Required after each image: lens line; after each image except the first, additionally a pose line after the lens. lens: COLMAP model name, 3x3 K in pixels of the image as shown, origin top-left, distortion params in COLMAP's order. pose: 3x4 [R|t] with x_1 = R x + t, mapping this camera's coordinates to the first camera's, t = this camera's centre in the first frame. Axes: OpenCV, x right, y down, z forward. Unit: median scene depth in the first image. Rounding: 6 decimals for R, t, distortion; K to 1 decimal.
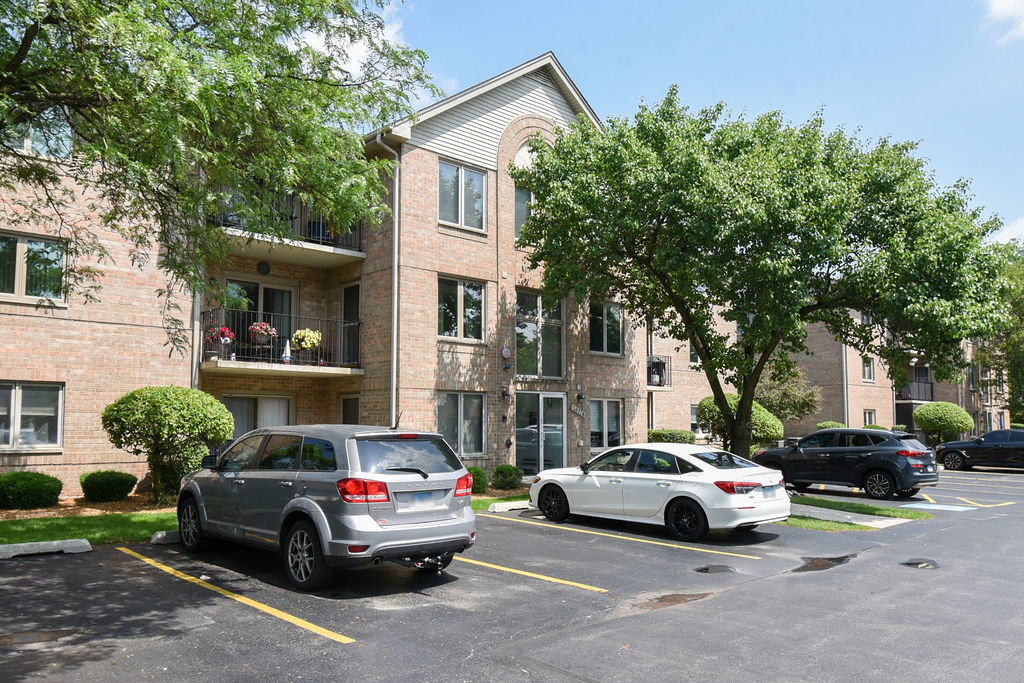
lens RADIAL K [[773.0, 0, 511.3], [0, 773.0, 343.9], [0, 0, 1]] dist [-0.004989, -0.000105]
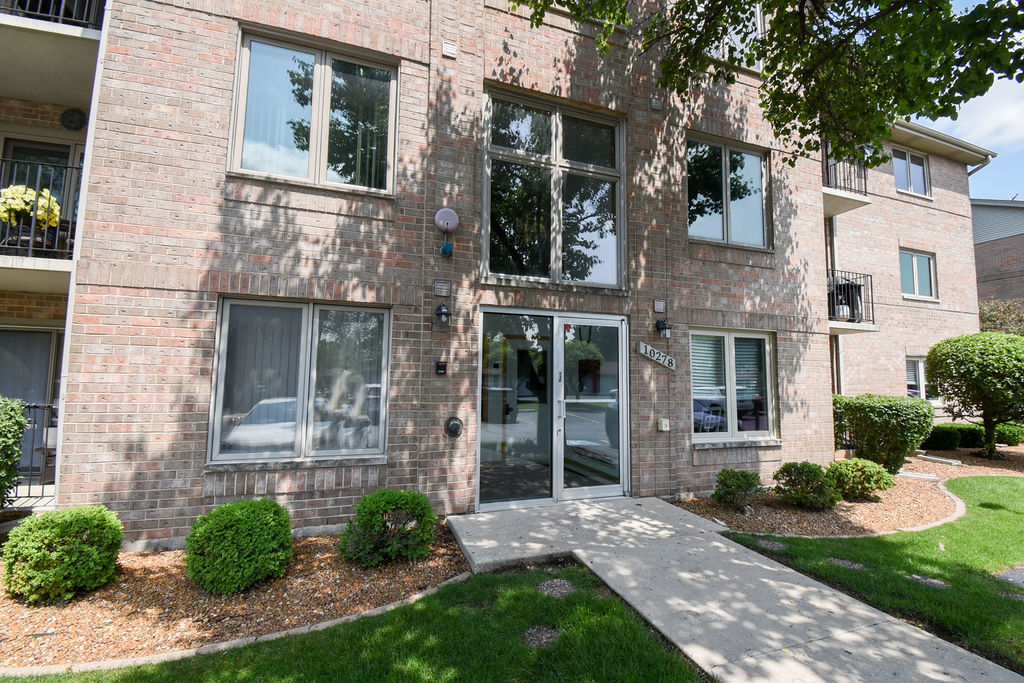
lens RADIAL K [[450.1, 0, 534.4], [0, 450.1, 337.8], [0, 0, 1]] dist [-0.003457, -0.011040]
pose [[0.919724, -0.029502, -0.391456, 0.131803], [0.029738, 0.999543, -0.005460, 0.079949], [0.391439, -0.006619, 0.920180, 0.762903]]
